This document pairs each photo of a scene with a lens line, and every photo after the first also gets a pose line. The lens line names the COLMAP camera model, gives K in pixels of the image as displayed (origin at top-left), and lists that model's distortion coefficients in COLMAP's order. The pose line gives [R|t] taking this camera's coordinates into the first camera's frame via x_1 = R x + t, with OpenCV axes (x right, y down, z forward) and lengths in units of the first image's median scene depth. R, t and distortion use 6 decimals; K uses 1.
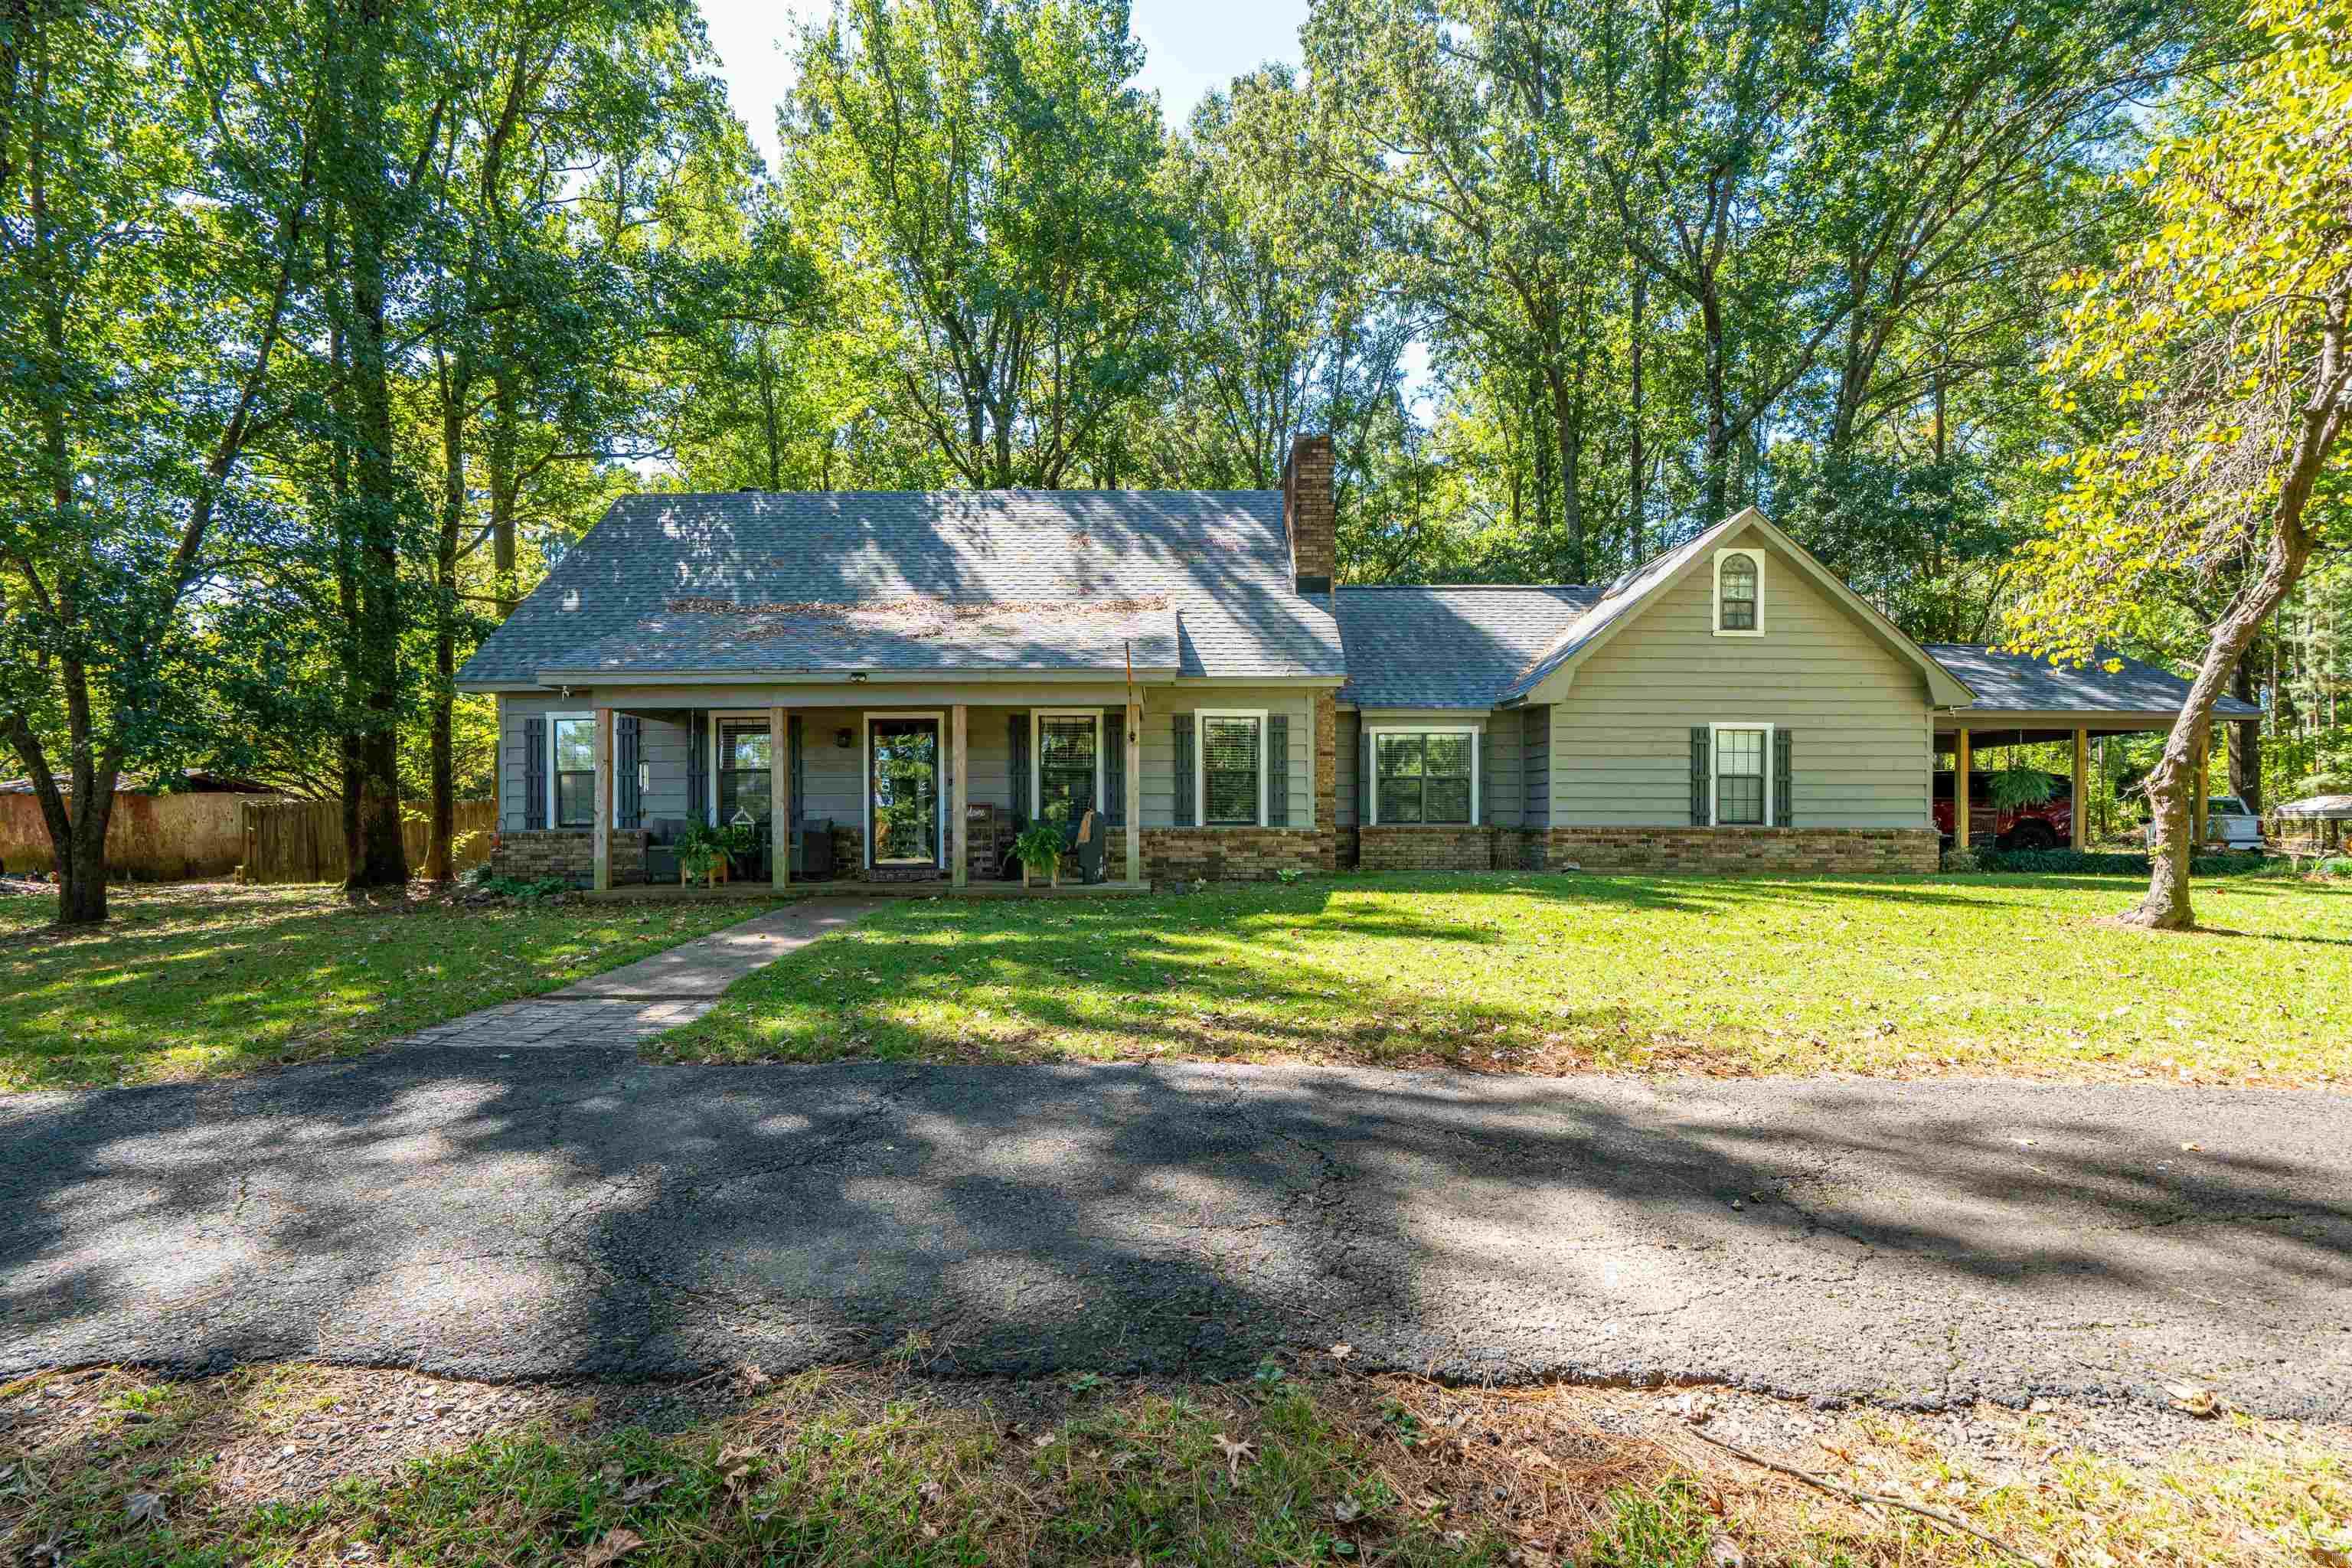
lens RADIAL K [[1075.2, 0, 1211.5], [0, 1075.2, 803.7], [0, 0, 1]] dist [-0.008330, 0.002690]
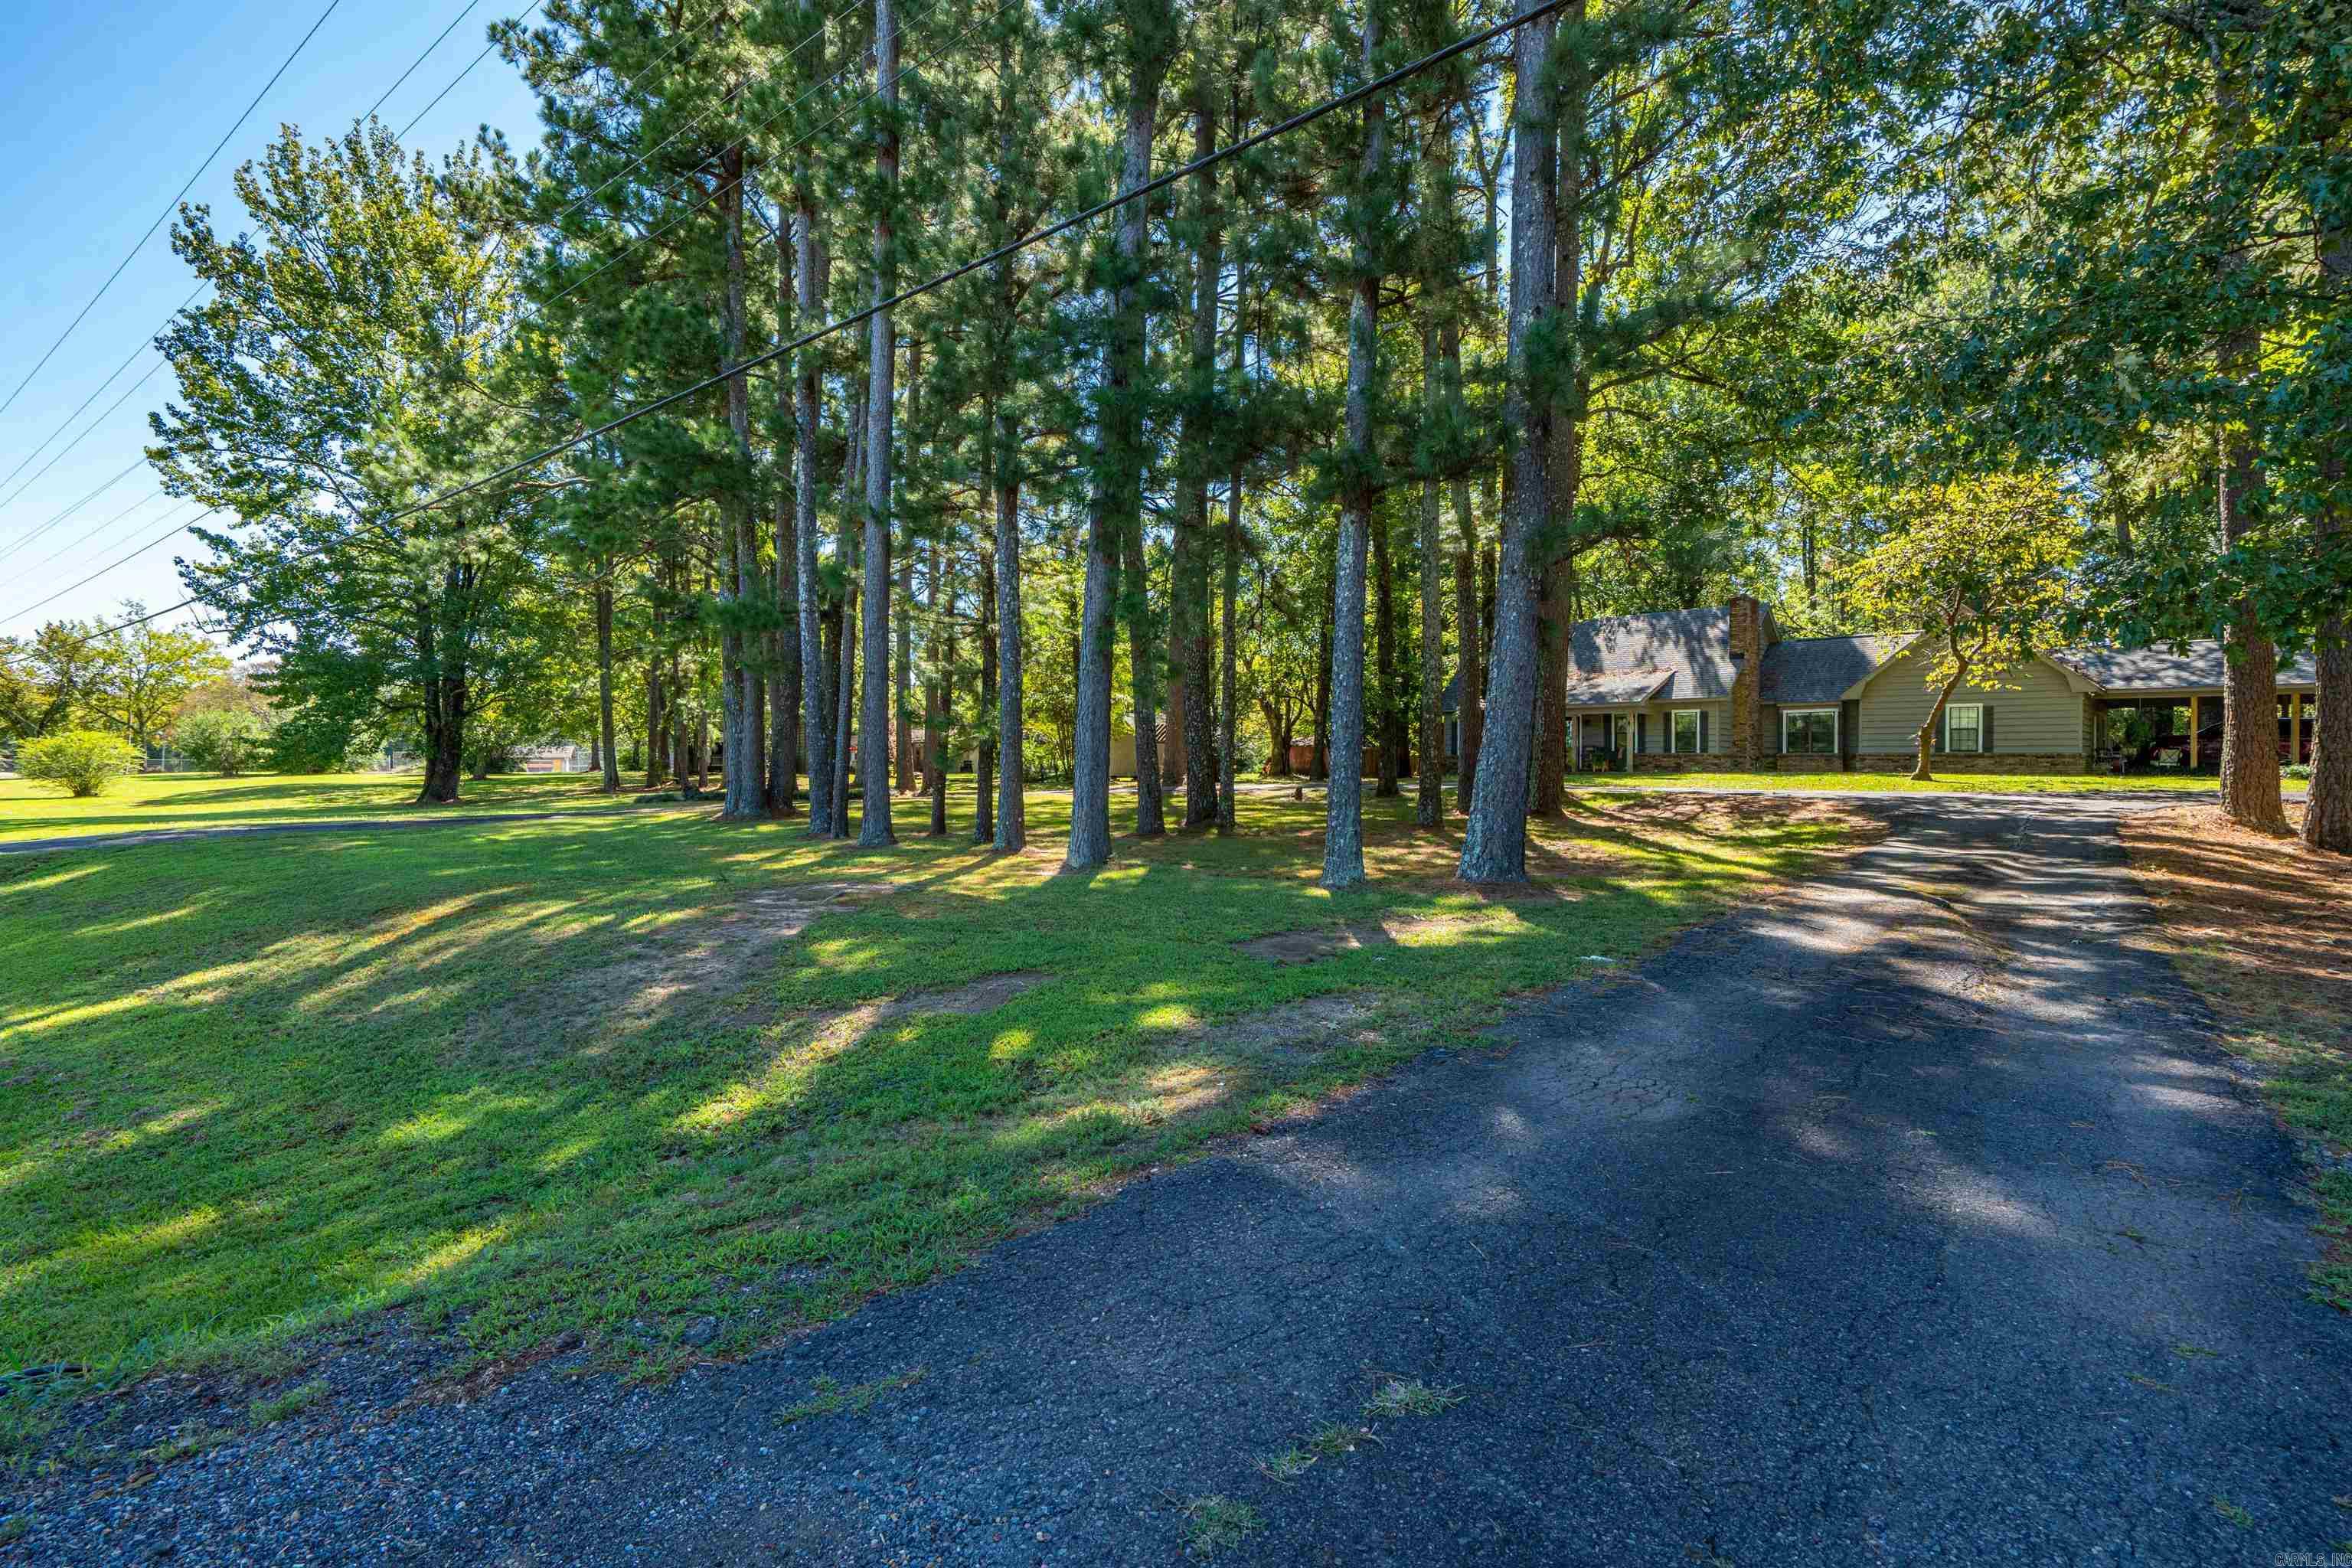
lens RADIAL K [[1075.2, 0, 1170.5], [0, 1075.2, 778.4], [0, 0, 1]] dist [-0.008330, 0.002690]
pose [[0.717316, 0.009850, -0.696678, 0.988143], [0.007255, 0.999740, 0.021605, 0.017003], [0.696710, -0.020552, 0.717059, -1.875848]]
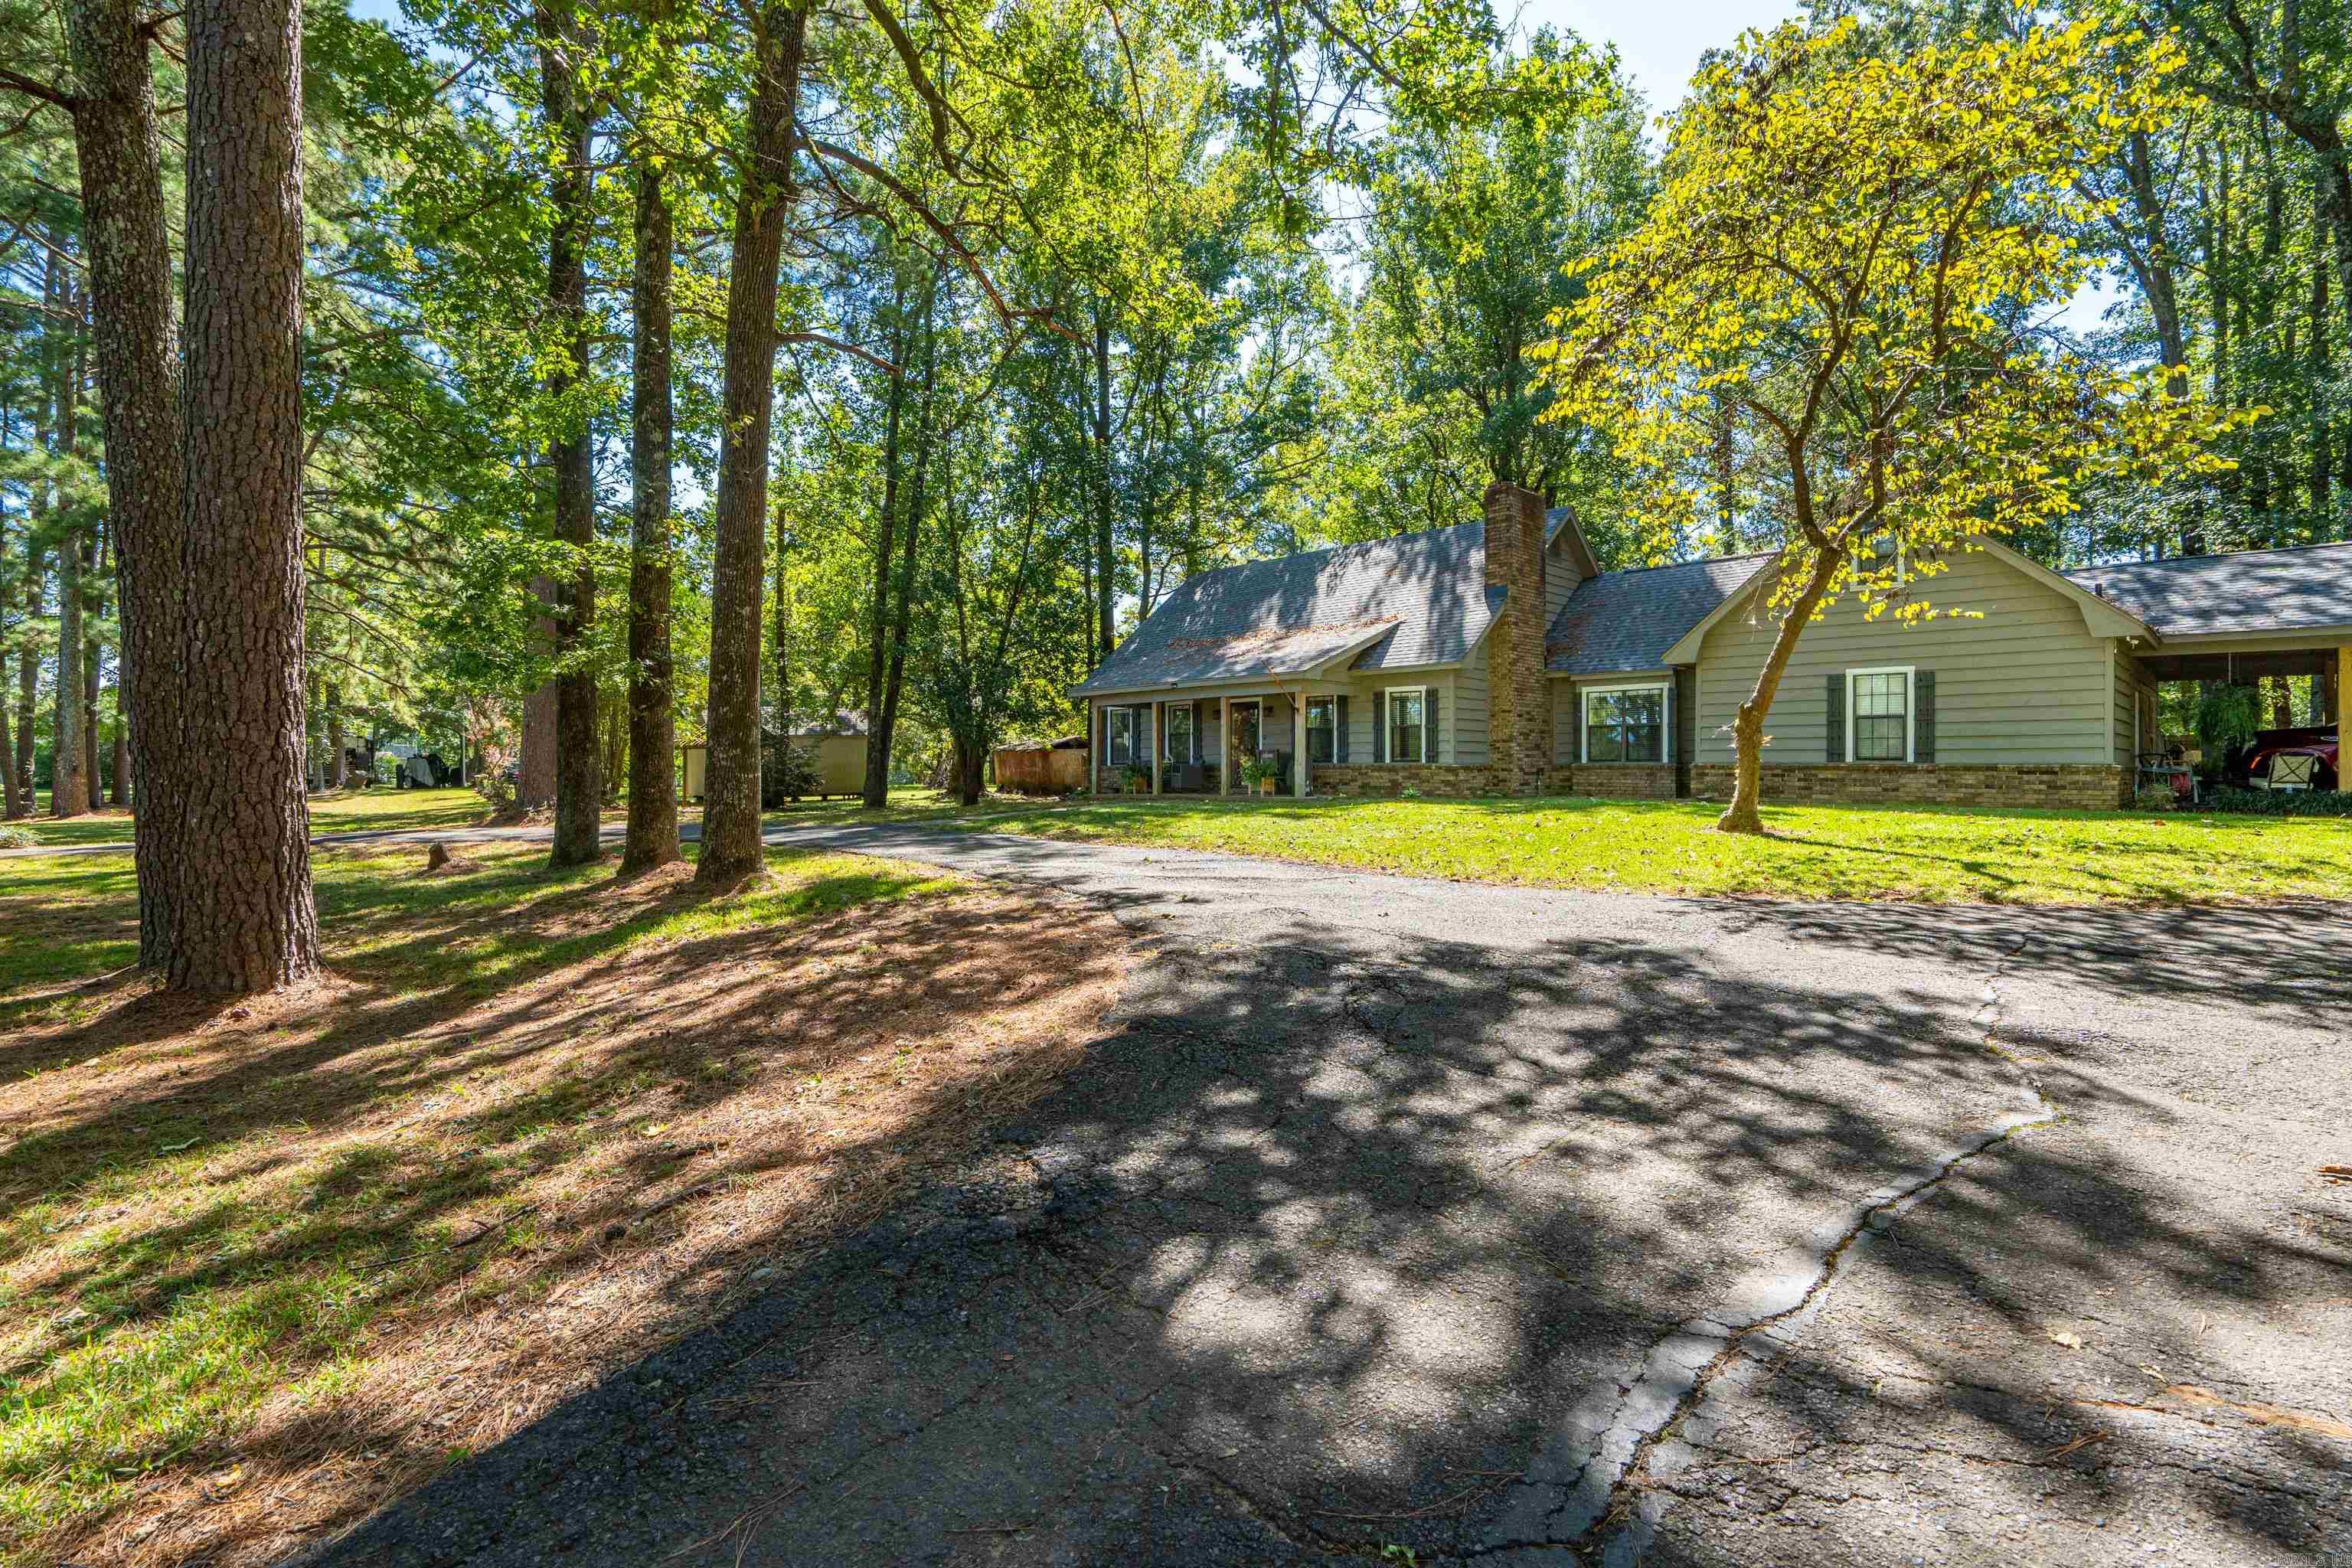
lens RADIAL K [[1075.2, 0, 1174.5], [0, 1075.2, 778.4], [0, 0, 1]] dist [-0.008330, 0.002690]
pose [[0.709477, 0.006474, -0.704699, 0.882139], [0.011828, 0.999708, 0.021092, 0.006647], [0.704630, -0.023299, 0.709193, -0.330196]]
